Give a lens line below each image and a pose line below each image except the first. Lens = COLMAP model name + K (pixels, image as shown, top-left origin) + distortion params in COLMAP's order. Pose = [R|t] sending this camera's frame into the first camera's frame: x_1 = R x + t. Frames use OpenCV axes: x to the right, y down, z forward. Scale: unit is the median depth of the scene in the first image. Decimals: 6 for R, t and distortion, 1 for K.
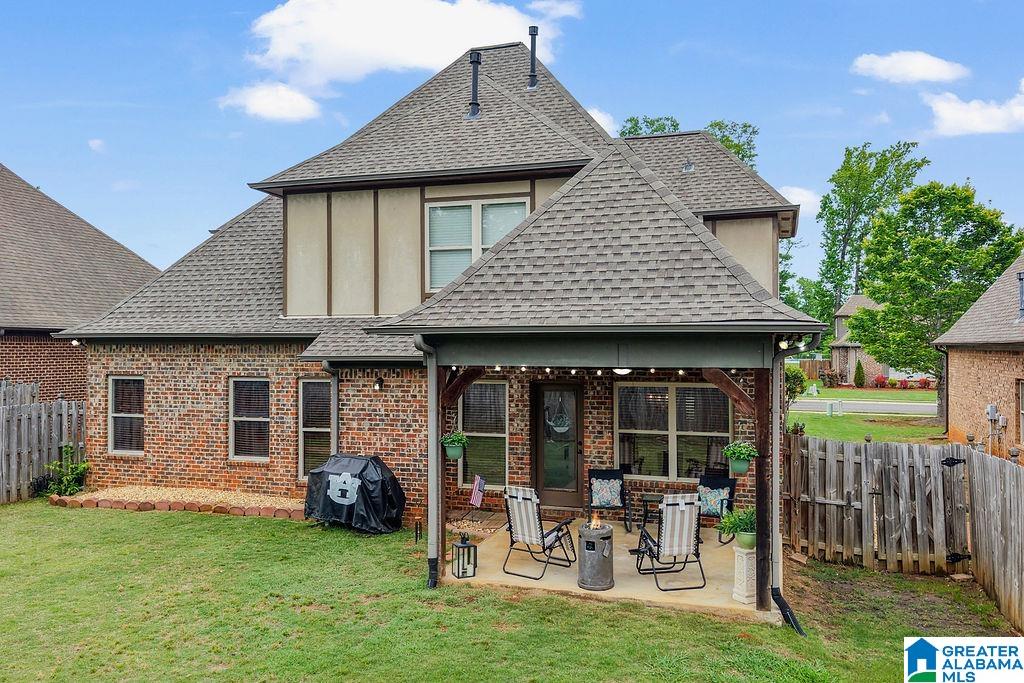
lens RADIAL K [[790.9, 0, 512.0], [0, 790.9, 341.5], [0, 0, 1]] dist [0.105962, -0.256730]
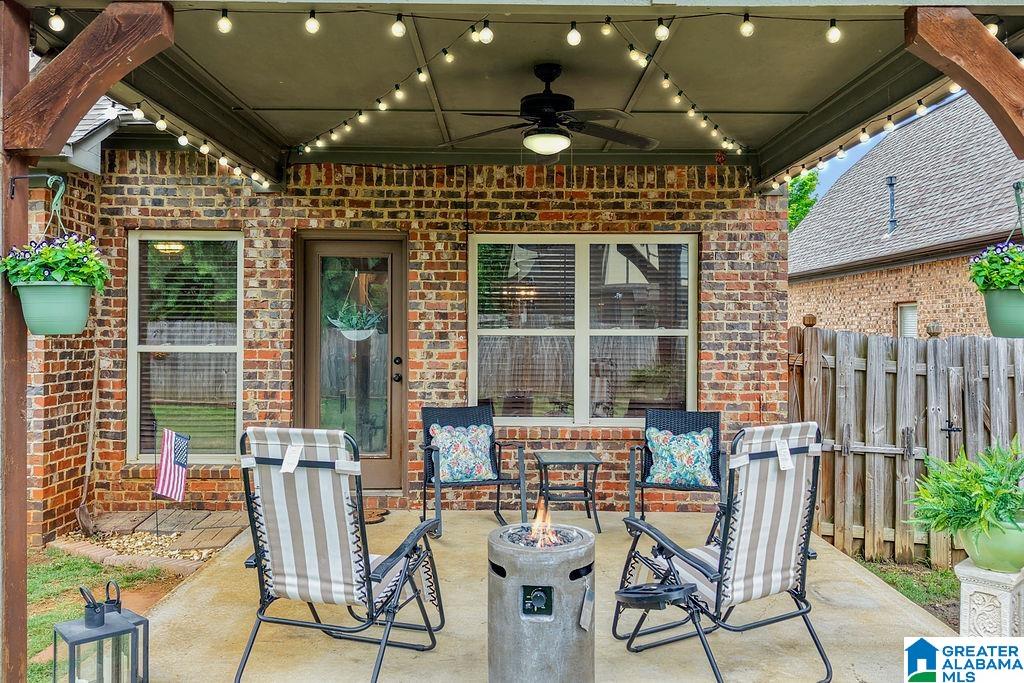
lens RADIAL K [[790.9, 0, 512.0], [0, 790.9, 341.5], [0, 0, 1]] dist [0.105962, -0.256730]
pose [[0.945028, 0.003780, 0.326967, -0.009926], [-0.009735, 0.999815, 0.016579, 0.120276], [-0.326844, -0.018851, 0.944890, 0.566957]]
